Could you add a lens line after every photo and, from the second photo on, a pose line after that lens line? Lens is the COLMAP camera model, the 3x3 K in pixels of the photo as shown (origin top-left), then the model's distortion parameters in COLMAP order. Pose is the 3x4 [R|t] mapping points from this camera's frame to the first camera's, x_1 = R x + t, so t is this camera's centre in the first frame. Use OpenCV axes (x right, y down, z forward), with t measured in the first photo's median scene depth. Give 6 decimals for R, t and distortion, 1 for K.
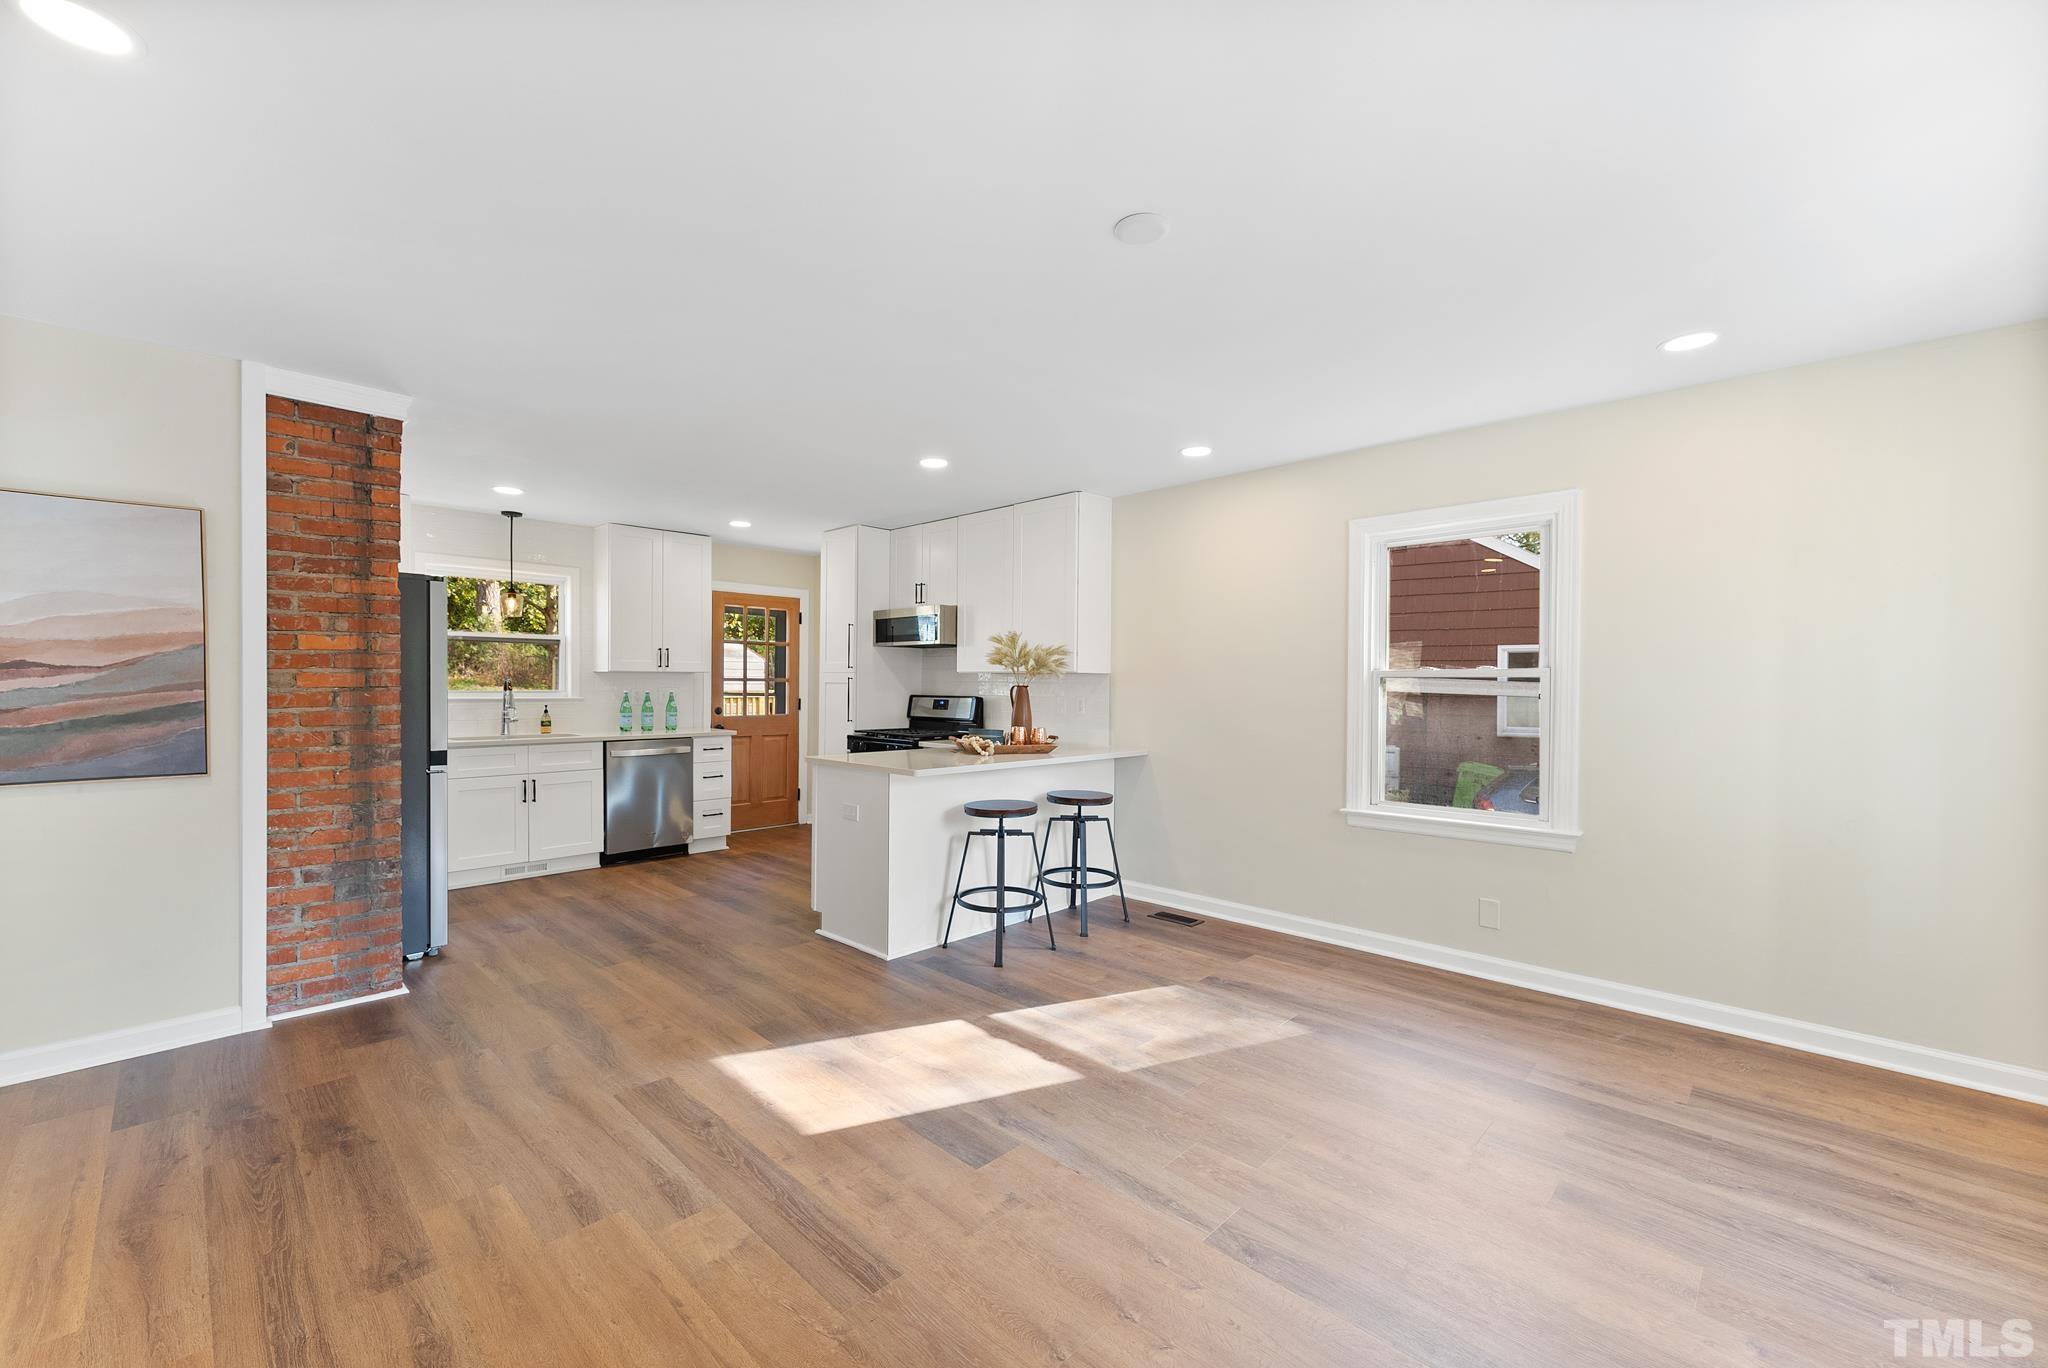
lens RADIAL K [[823.6, 0, 1015.3], [0, 823.6, 690.9], [0, 0, 1]] dist [0.000165, -0.000009]
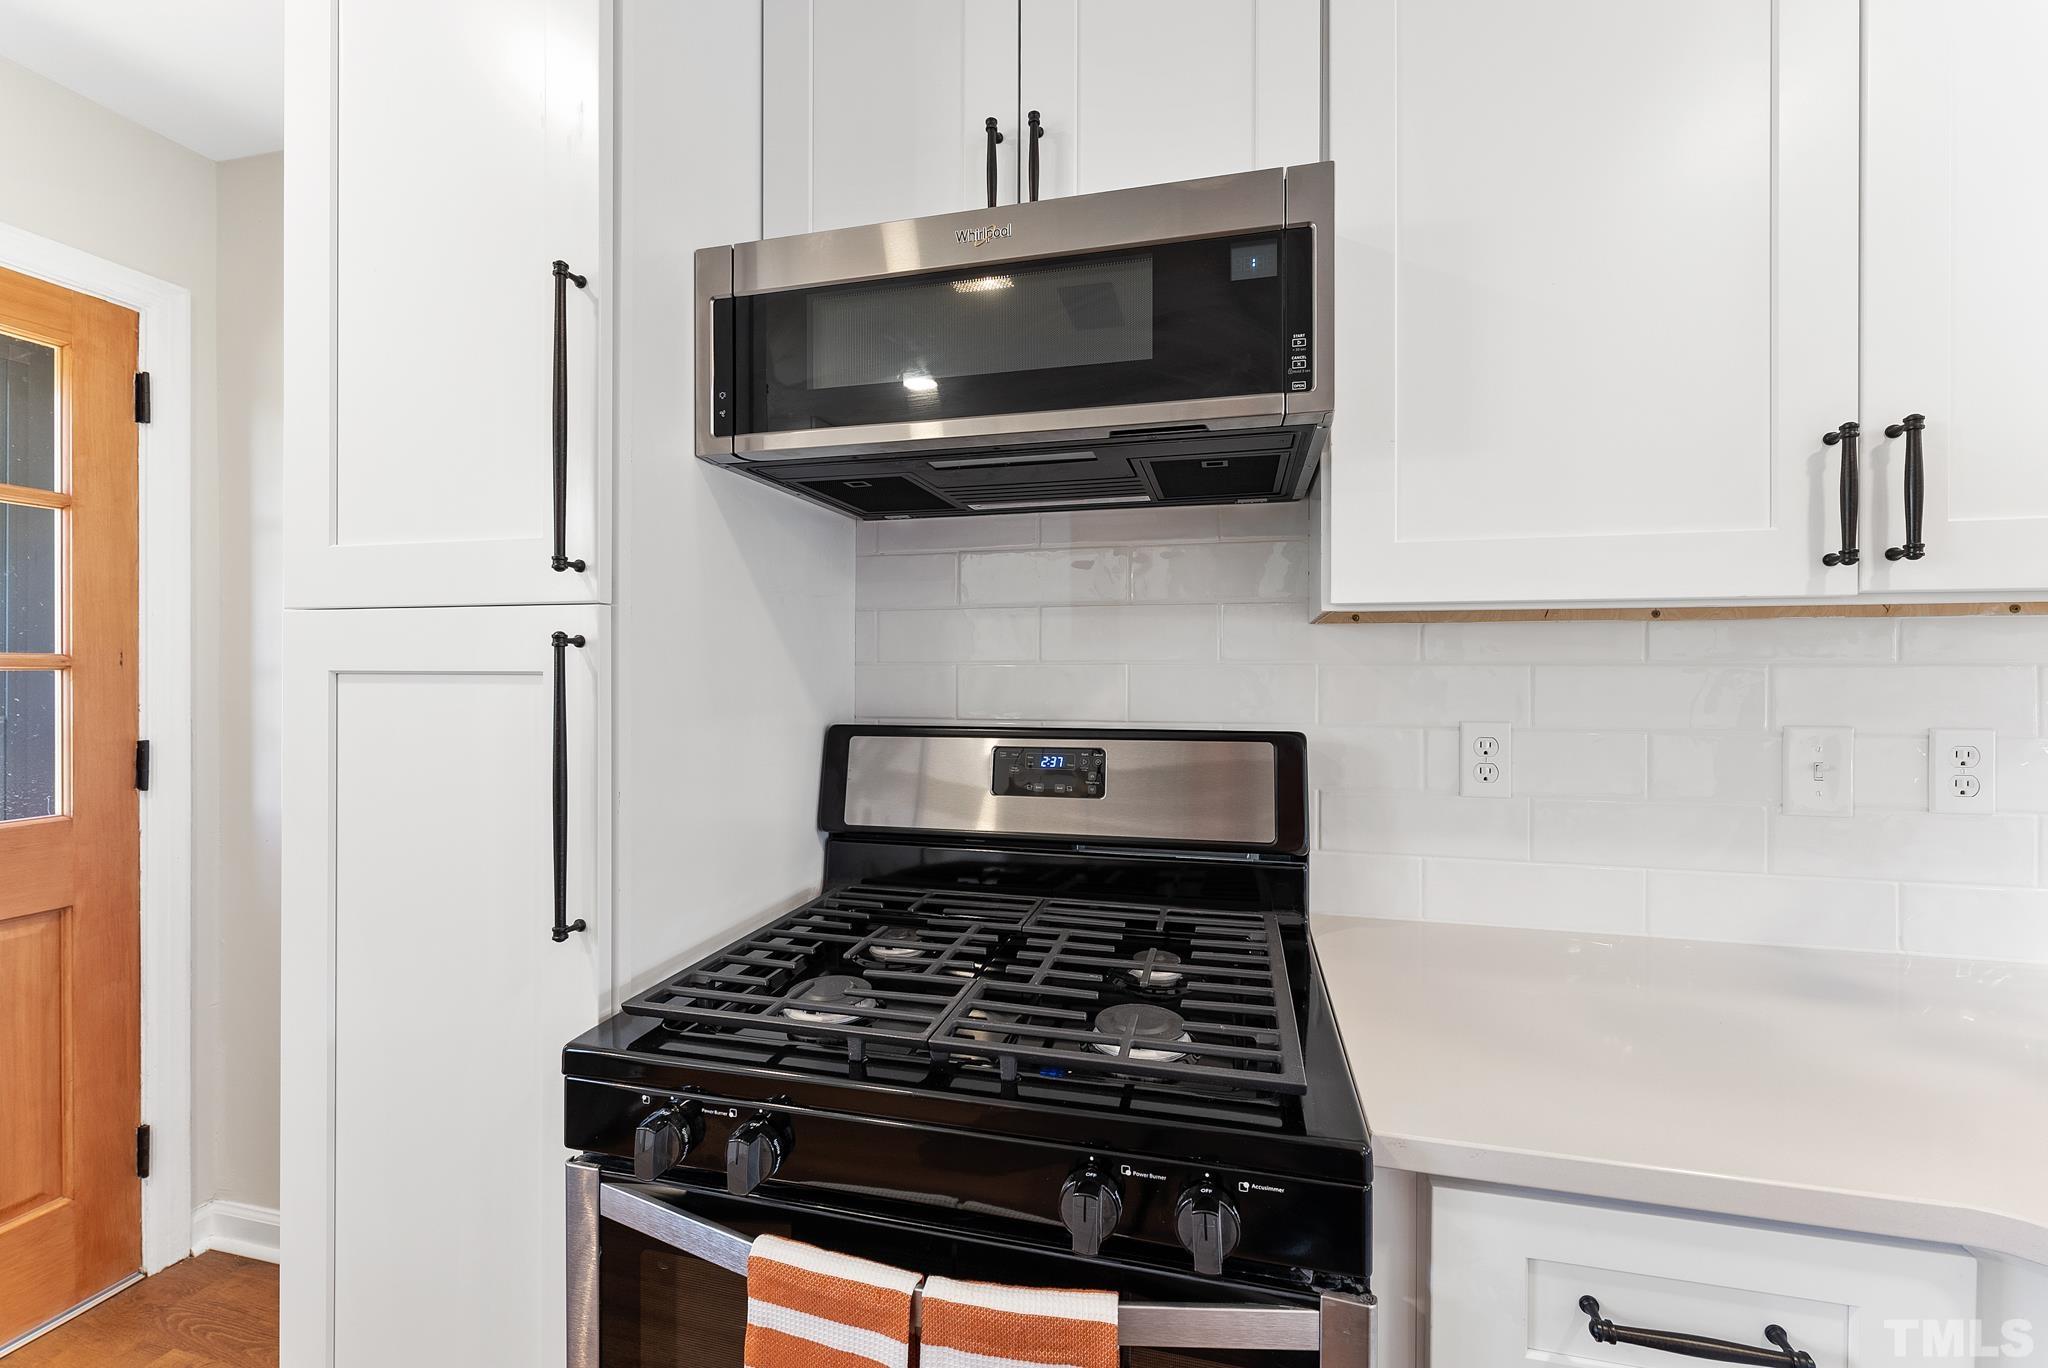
lens RADIAL K [[835.4, 0, 1024.7], [0, 835.4, 671.4], [0, 0, 1]] dist [-0.000844, -0.000327]
pose [[0.863838, -0.009536, 0.503679, -0.360726], [0.012026, 0.999926, -0.001694, -0.015128], [-0.503626, 0.007521, 0.863889, 1.465074]]
